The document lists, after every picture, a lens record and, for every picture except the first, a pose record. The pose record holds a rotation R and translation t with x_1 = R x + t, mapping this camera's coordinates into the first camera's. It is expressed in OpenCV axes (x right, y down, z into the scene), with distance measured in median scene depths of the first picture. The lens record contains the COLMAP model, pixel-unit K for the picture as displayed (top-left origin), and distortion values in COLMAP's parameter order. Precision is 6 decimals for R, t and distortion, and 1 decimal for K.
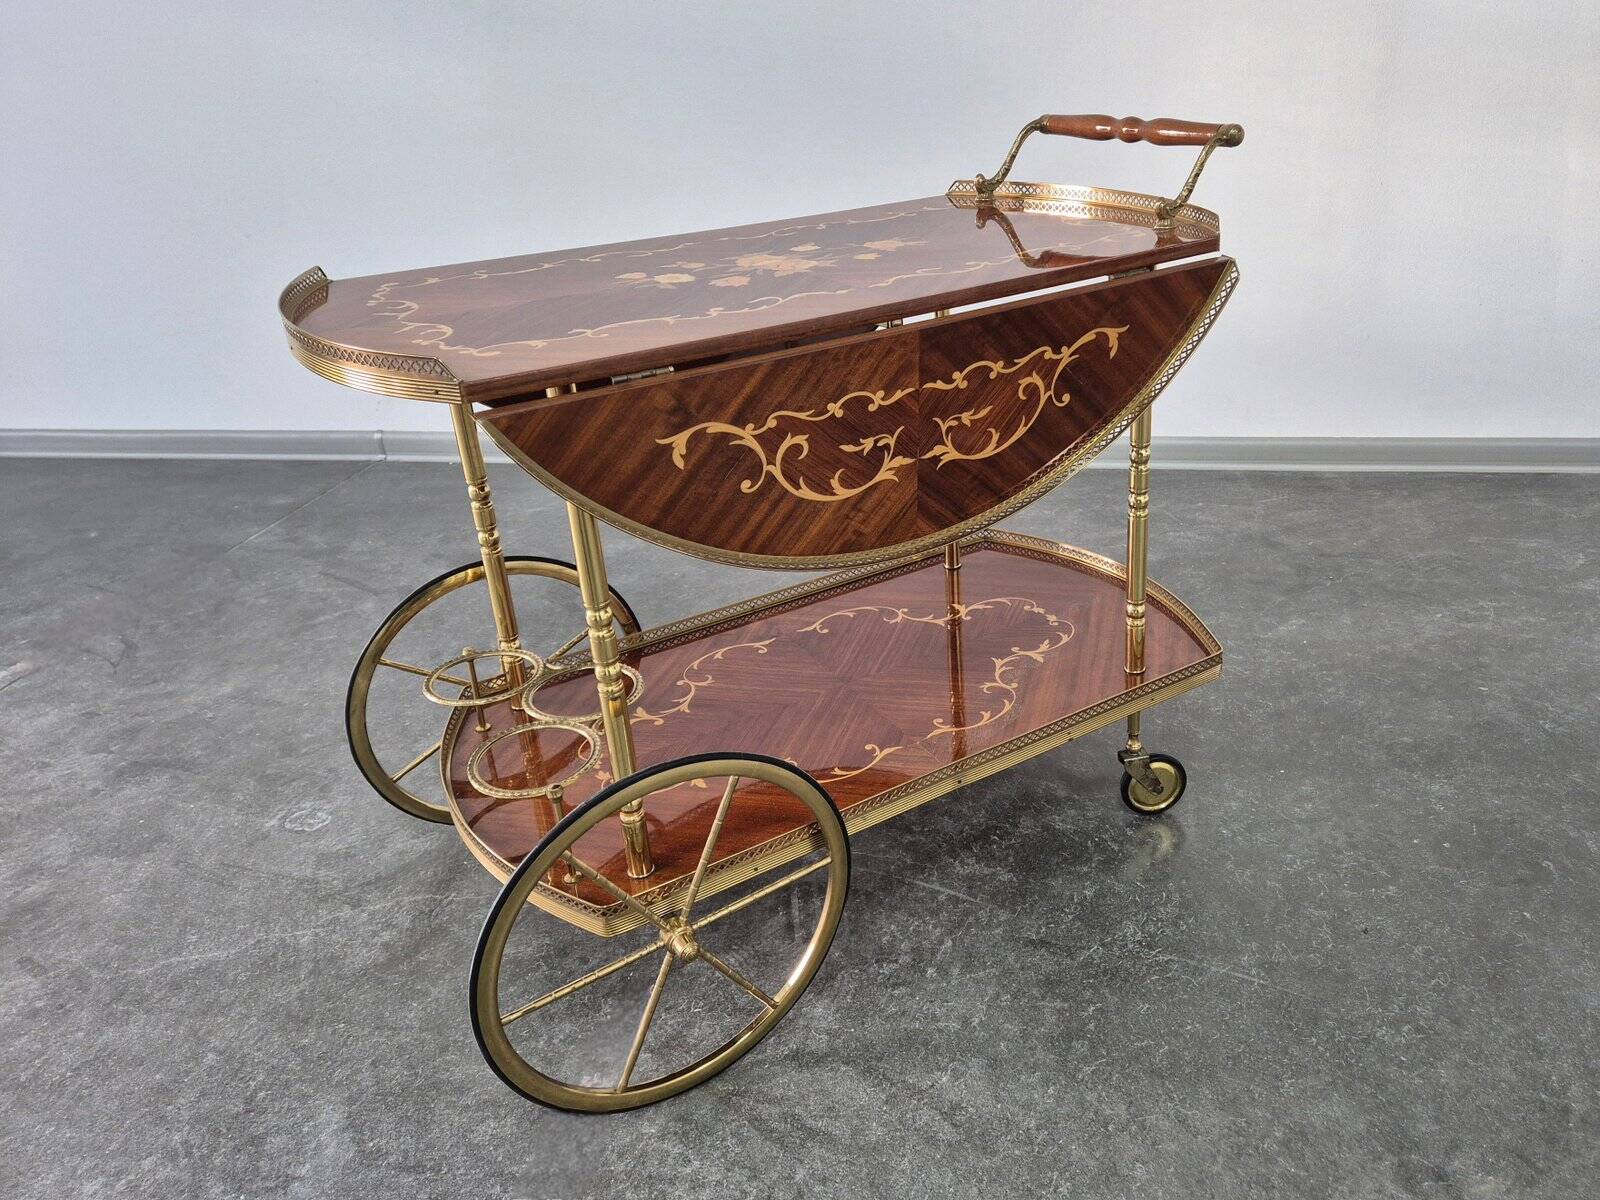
lens RADIAL K [[1233.5, 0, 900.5], [0, 1233.5, 549.7], [0, 0, 1]] dist [0.106608, -0.204708]
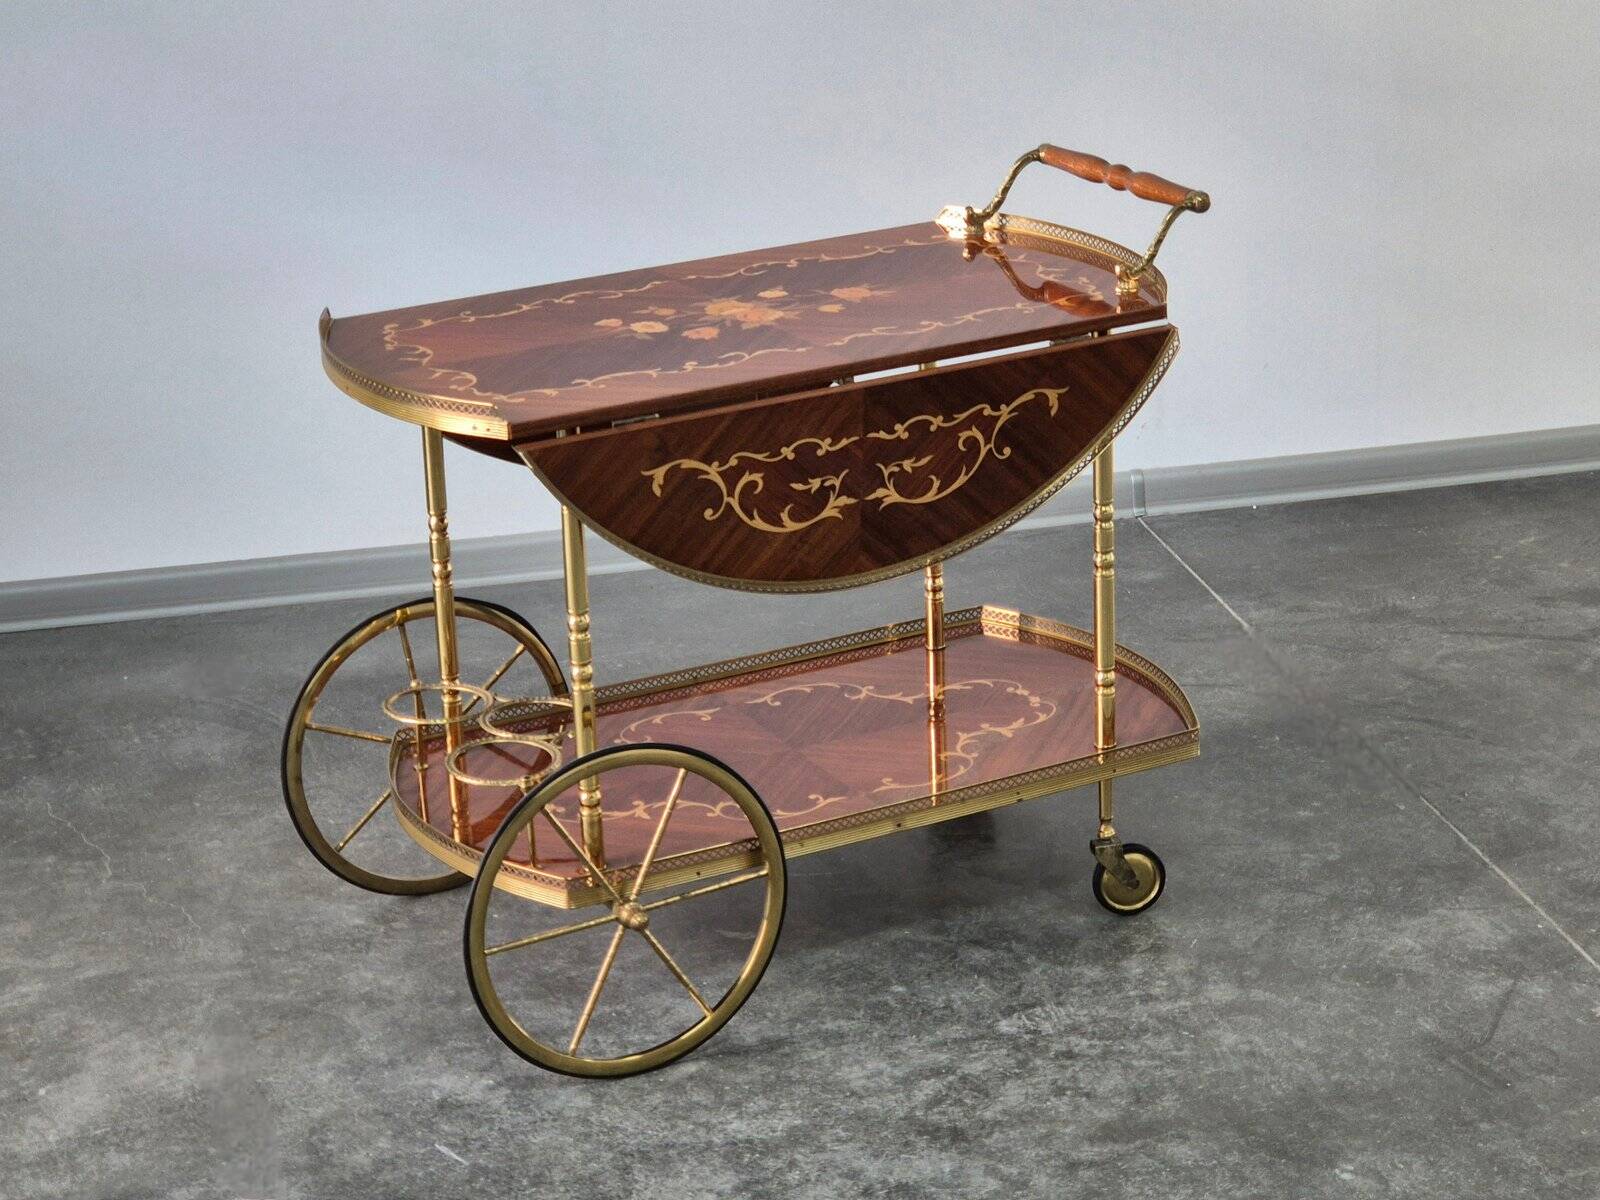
lens RADIAL K [[3508.3, 0, 837.7], [0, 3508.3, 566.5], [0, 0, 1]] dist [-0.653934, 0.122543]
pose [[0.997141, 0.042139, -0.062726, 0.178600], [-0.047177, 0.995586, -0.081130, 0.224697], [0.059030, 0.083857, 0.994728, -1.972705]]
